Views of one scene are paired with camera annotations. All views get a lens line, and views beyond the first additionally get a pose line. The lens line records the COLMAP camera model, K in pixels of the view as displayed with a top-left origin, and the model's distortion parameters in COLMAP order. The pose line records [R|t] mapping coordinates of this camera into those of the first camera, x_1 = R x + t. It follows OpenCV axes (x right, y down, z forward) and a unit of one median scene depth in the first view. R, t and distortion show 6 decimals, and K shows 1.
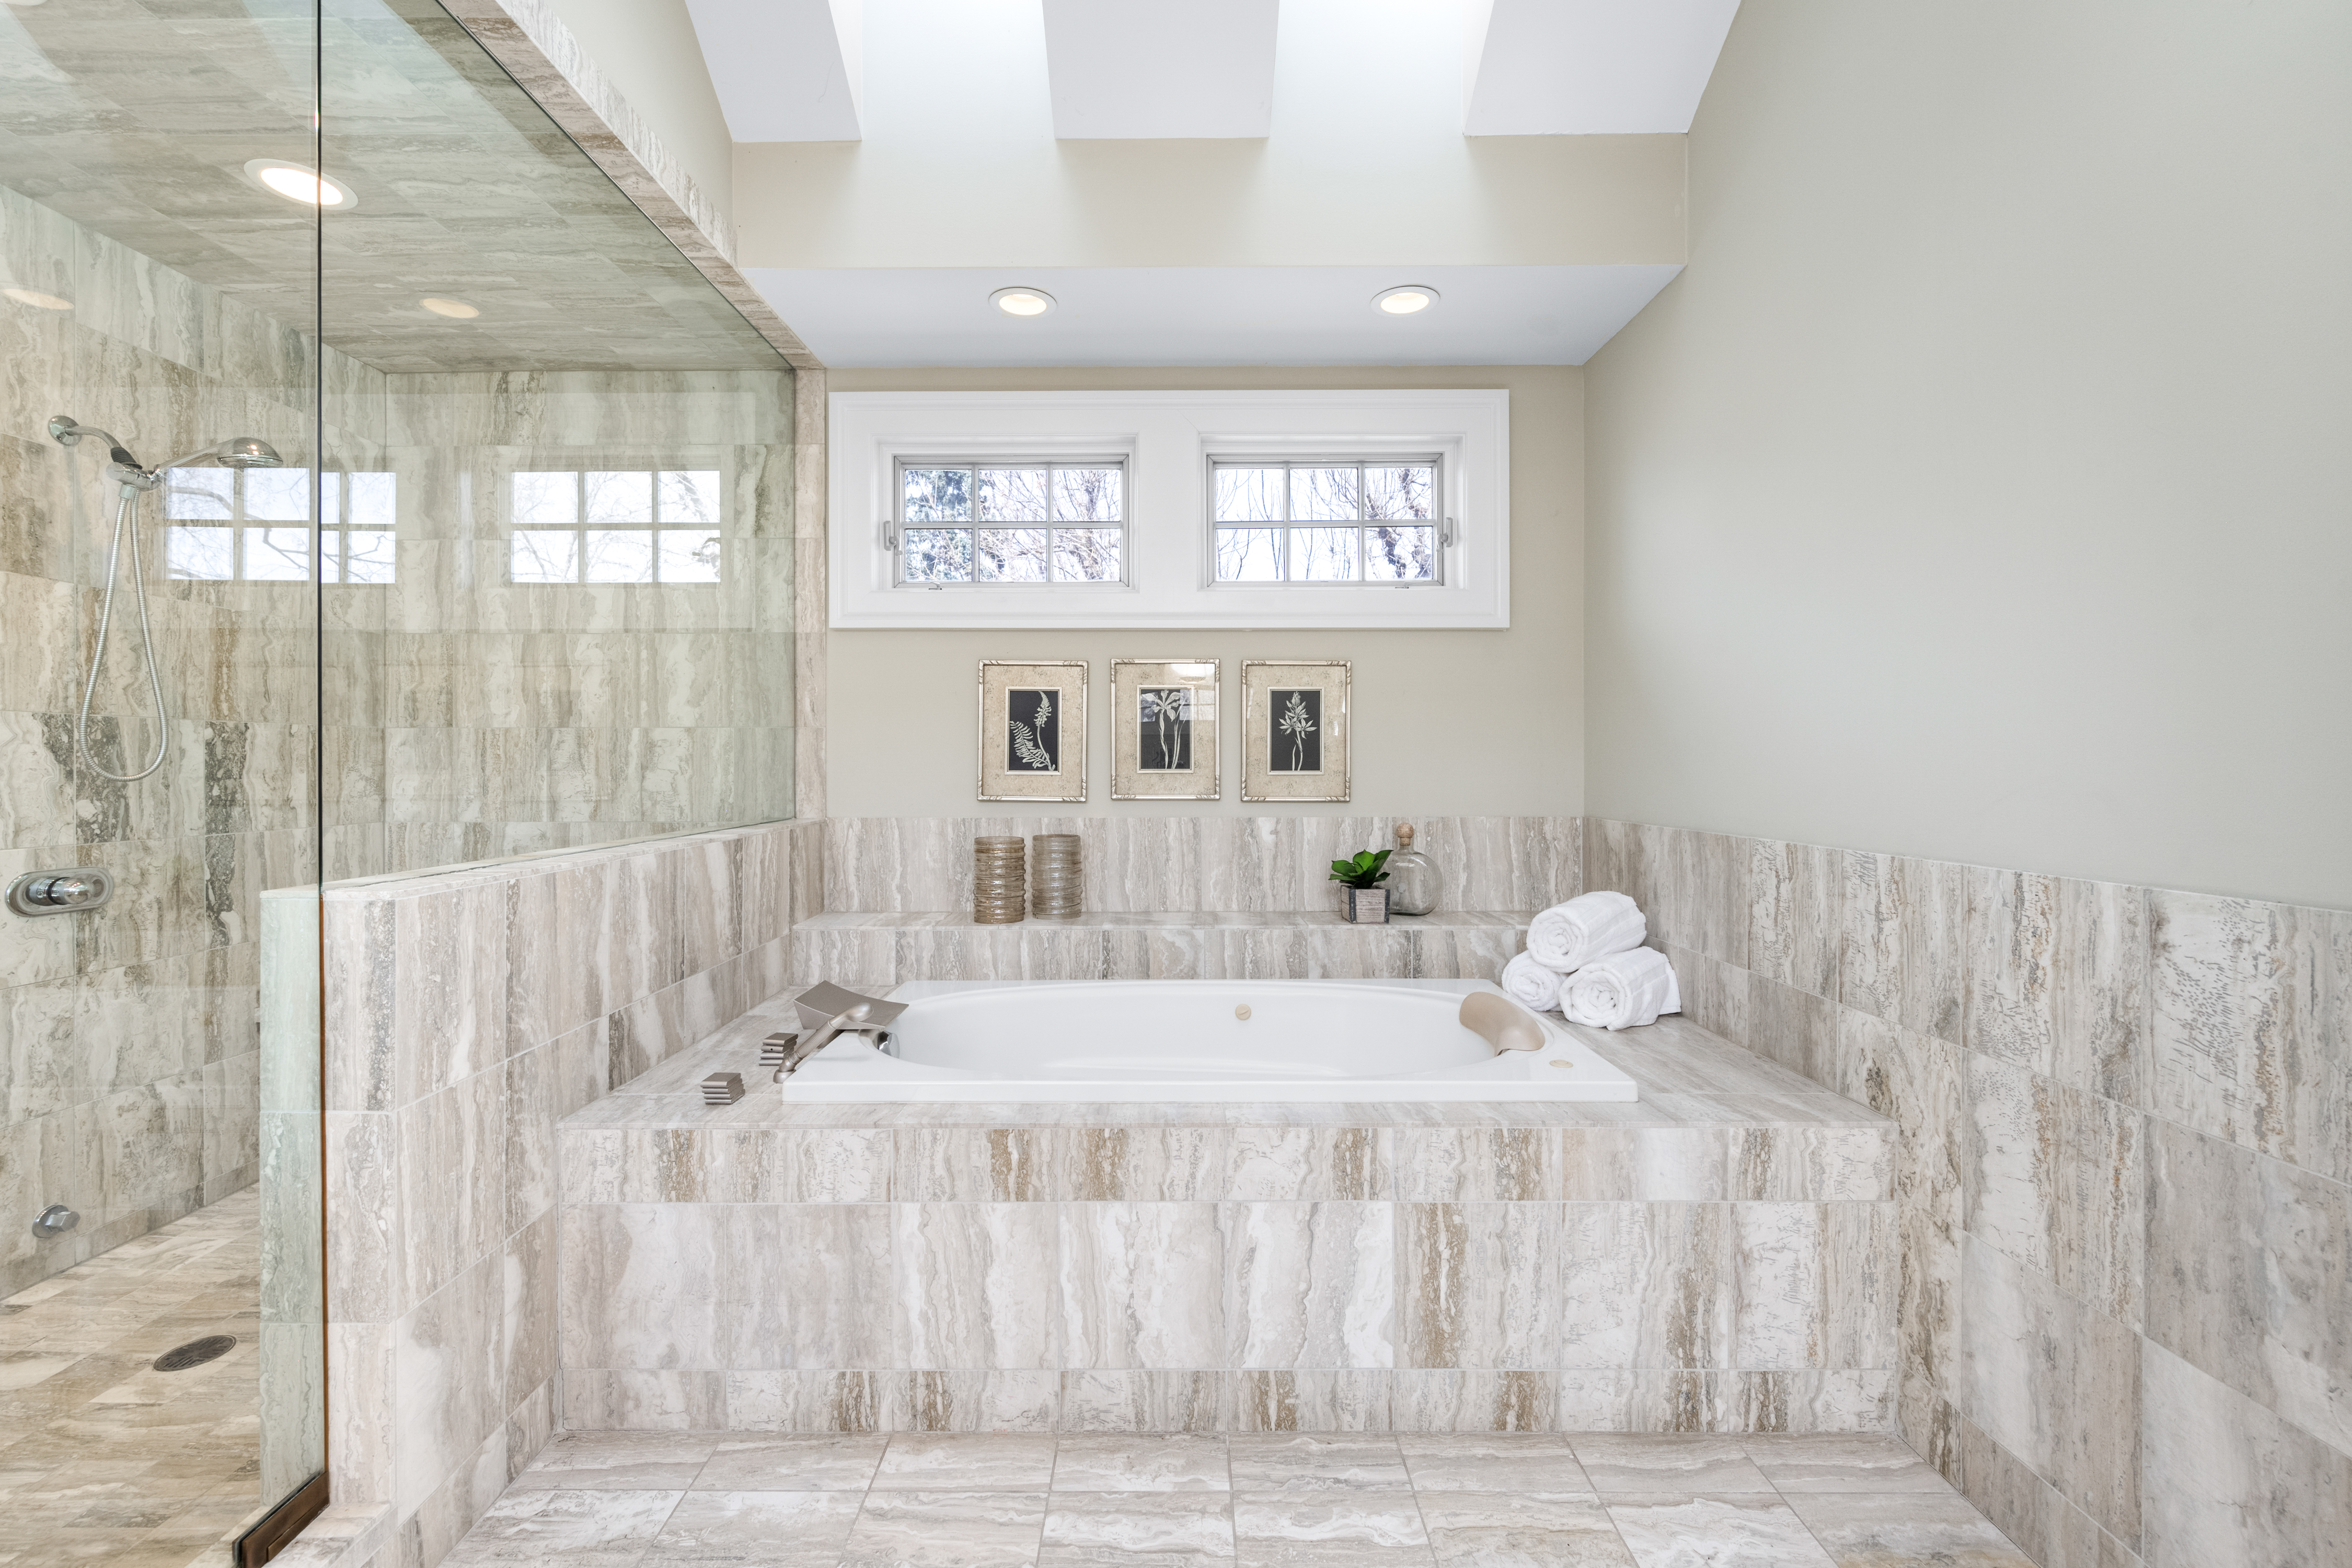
lens RADIAL K [[984.1, 0, 1173.1], [0, 984.1, 762.6], [0, 0, 1]] dist [-0.006818, 0.000993]
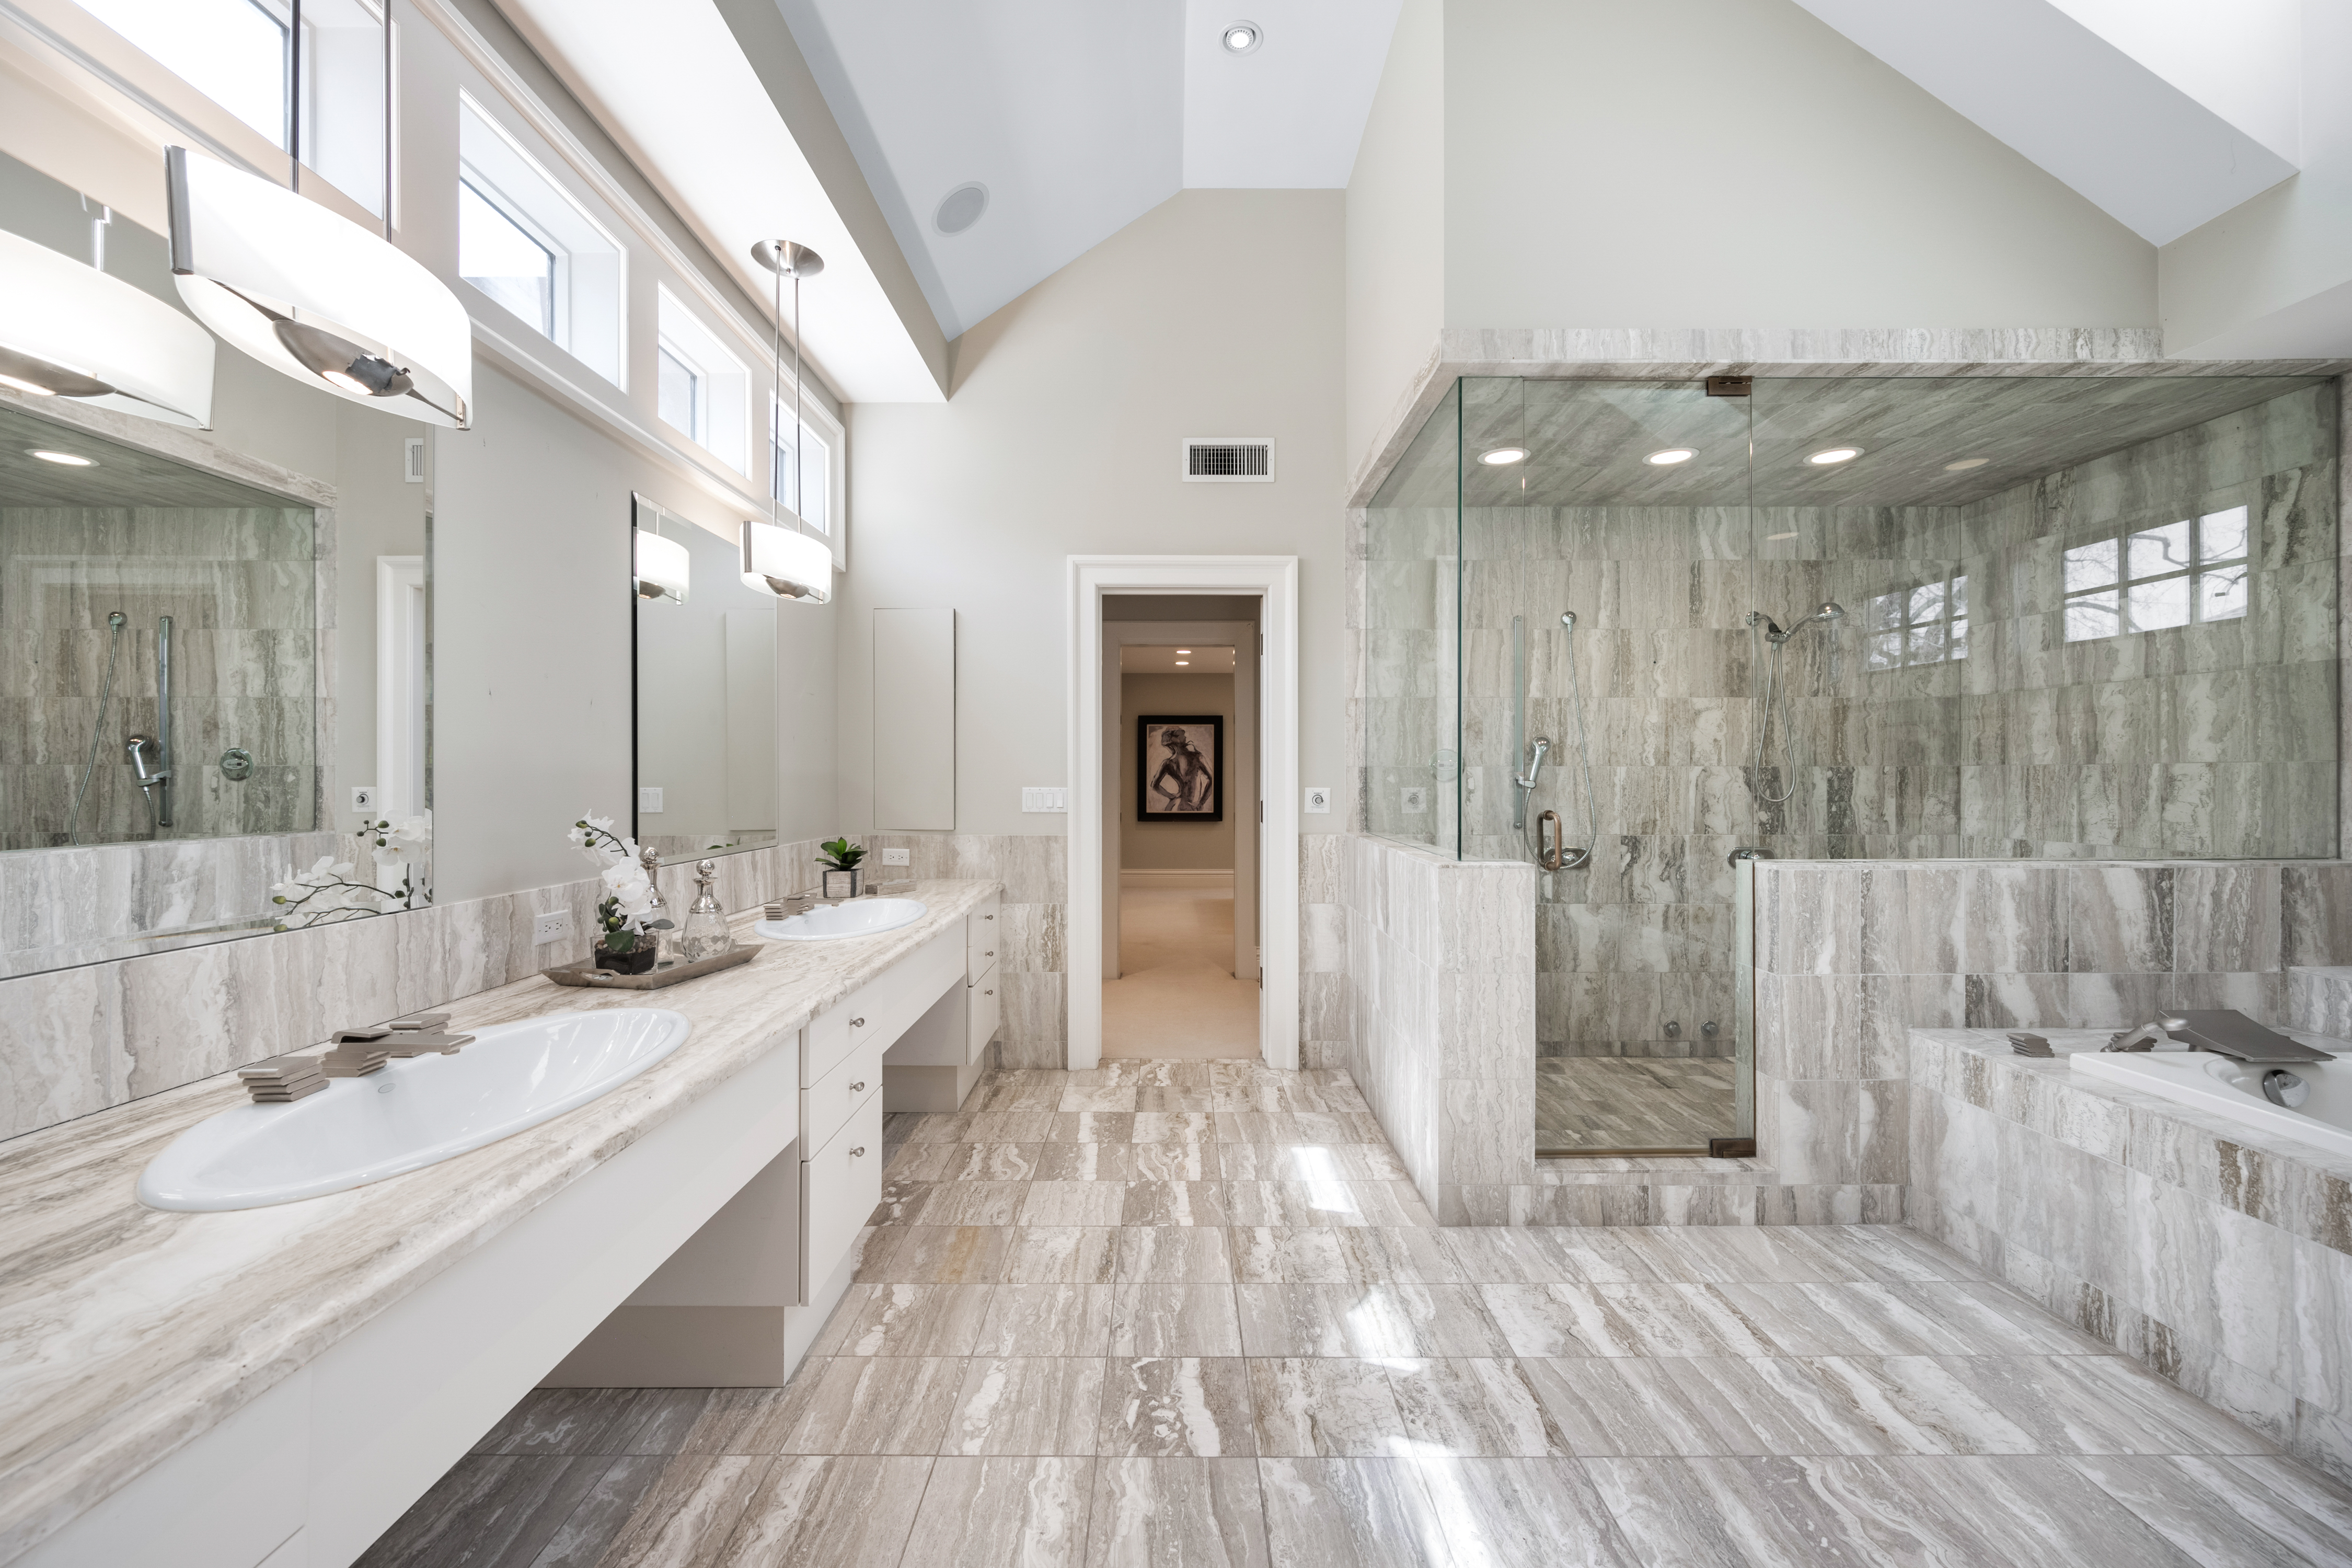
lens RADIAL K [[955.3, 0, 1177.6], [0, 955.3, 775.1], [0, 0, 1]] dist [0.001079, -0.000088]
pose [[0.021468, 0.001023, -0.999769, 0.698930], [0.002102, 0.999997, 0.001069, -0.035979], [0.999767, -0.002125, 0.021465, -0.166880]]
